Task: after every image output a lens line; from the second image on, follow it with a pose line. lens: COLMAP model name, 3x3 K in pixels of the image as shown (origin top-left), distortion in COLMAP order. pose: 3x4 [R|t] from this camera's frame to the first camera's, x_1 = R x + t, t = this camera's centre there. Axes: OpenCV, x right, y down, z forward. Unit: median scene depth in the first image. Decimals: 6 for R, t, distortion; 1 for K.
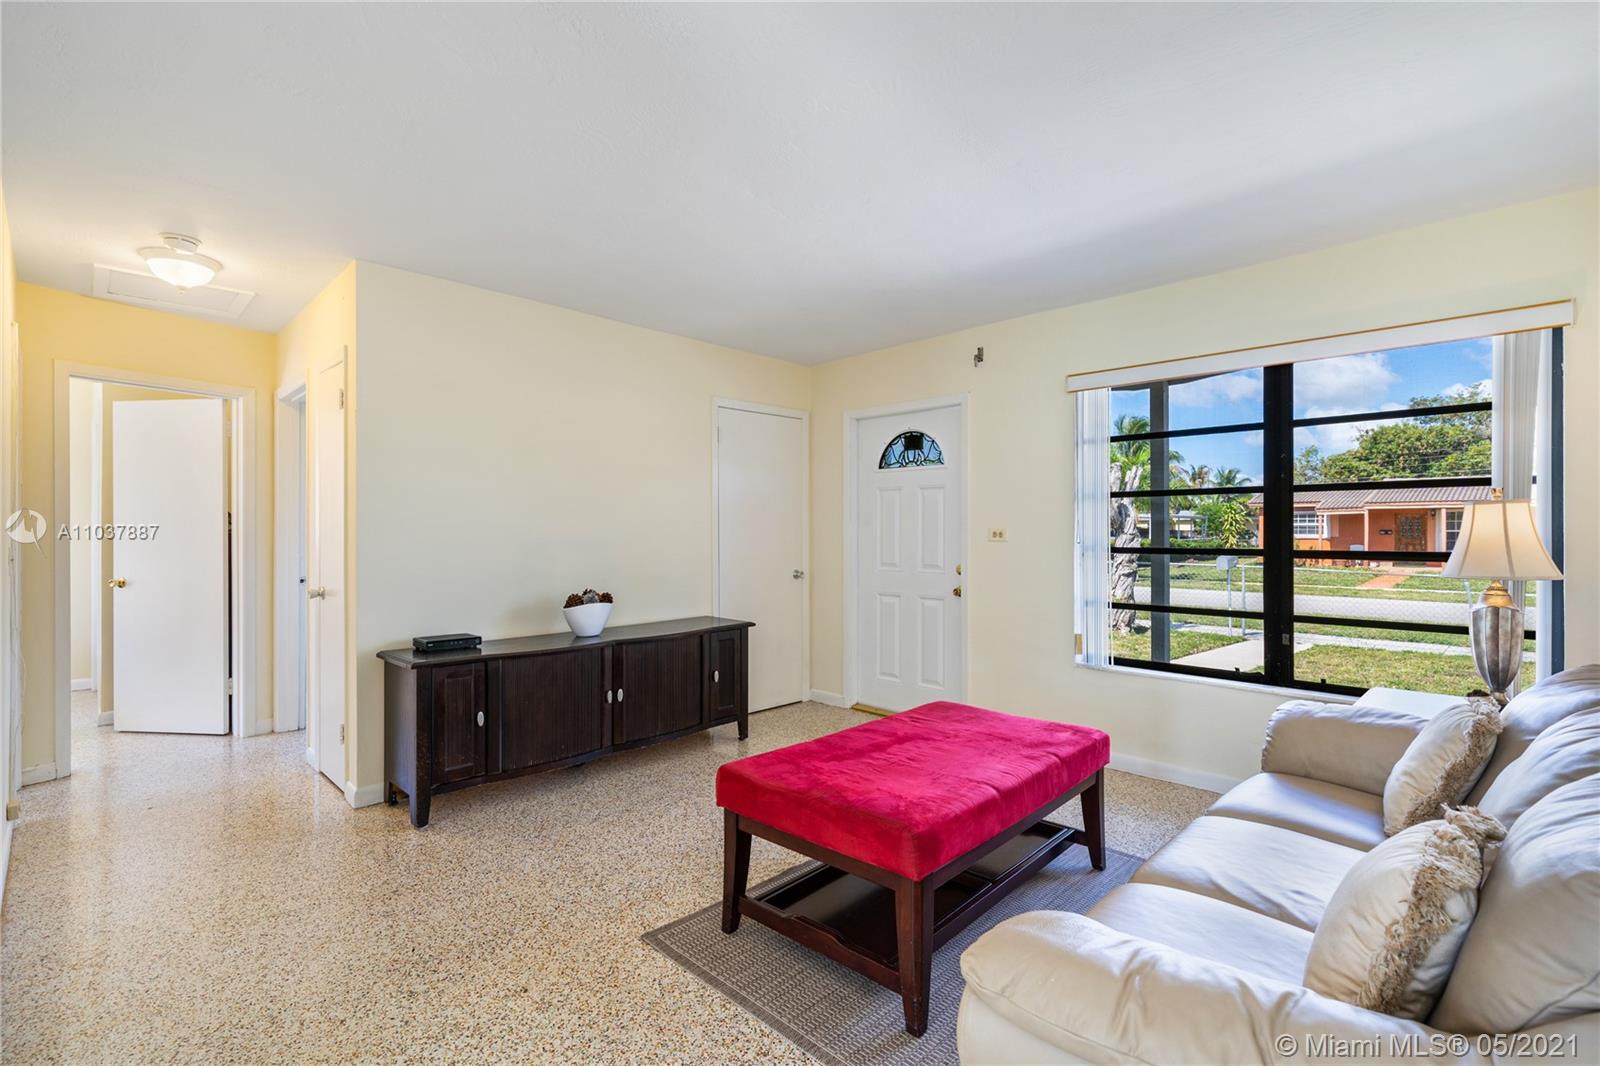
lens RADIAL K [[750.0, 0, 806.2], [0, 750.0, 535.8], [0, 0, 1]] dist [0.007672, 0.000400]
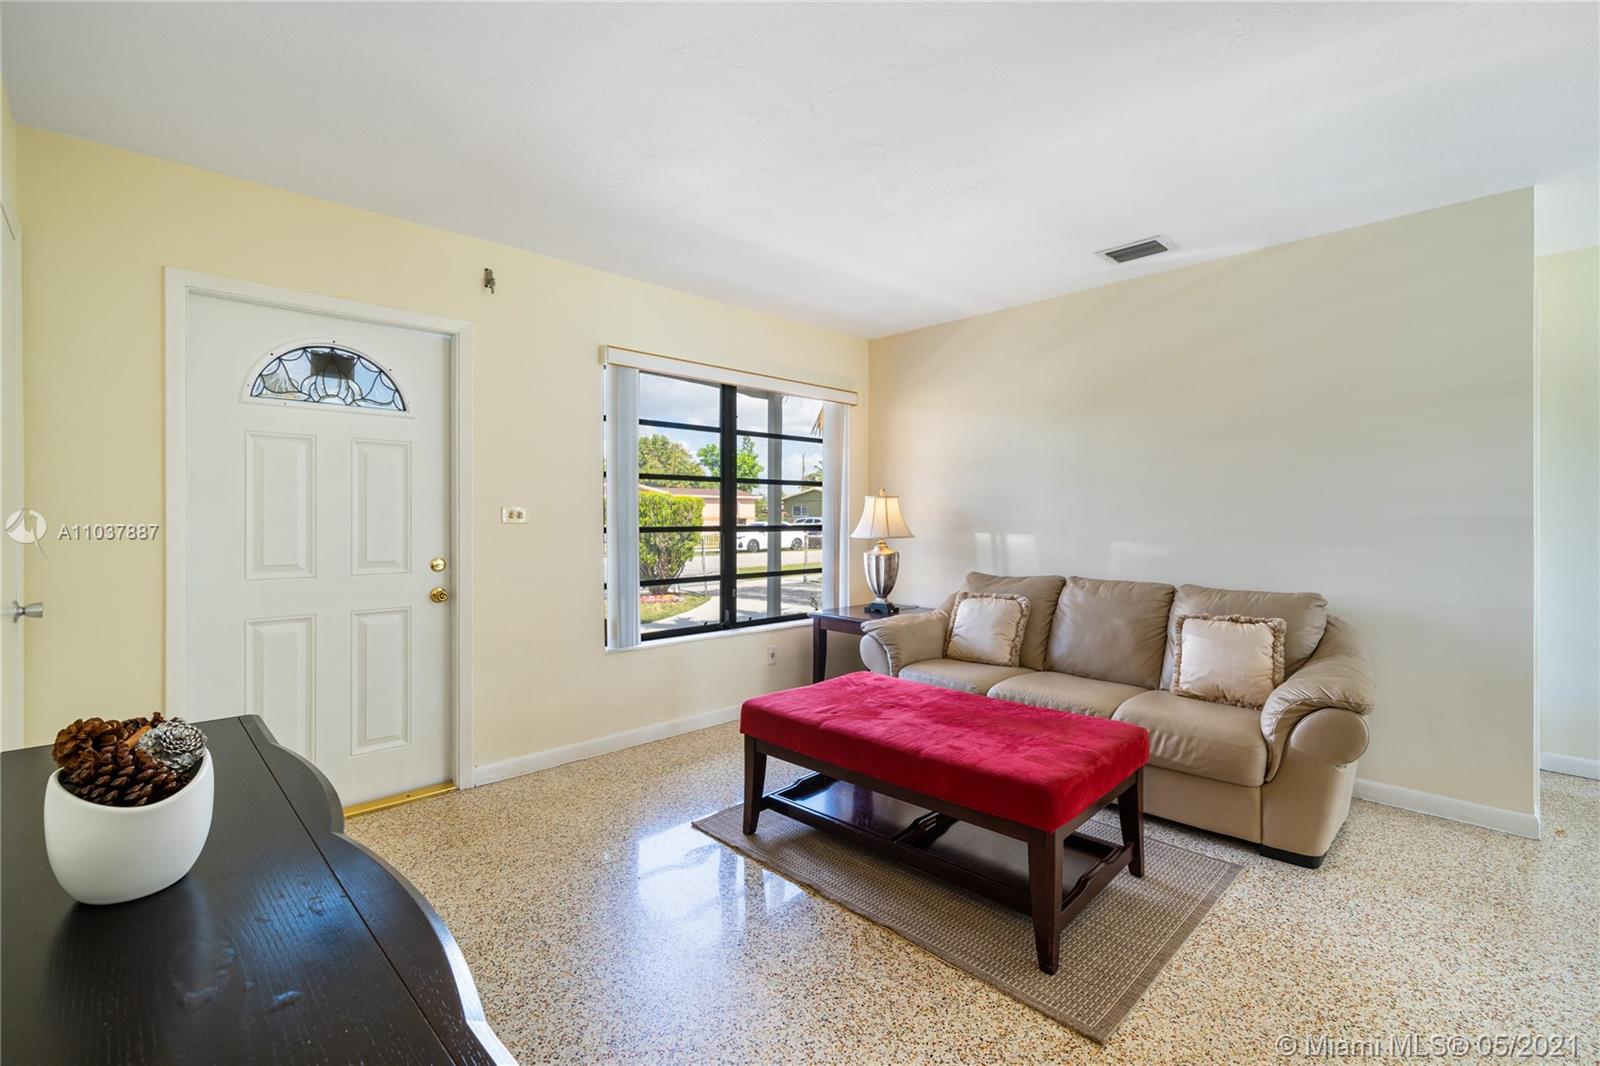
lens RADIAL K [[704.9, 0, 825.3], [0, 704.9, 514.8], [0, 0, 1]] dist [0.014239, -0.000448]
pose [[-0.000322, -0.003615, 0.999993, -0.571257], [-0.001016, 0.999993, 0.003615, -0.005814], [-0.999999, -0.001015, -0.000325, 0.775480]]
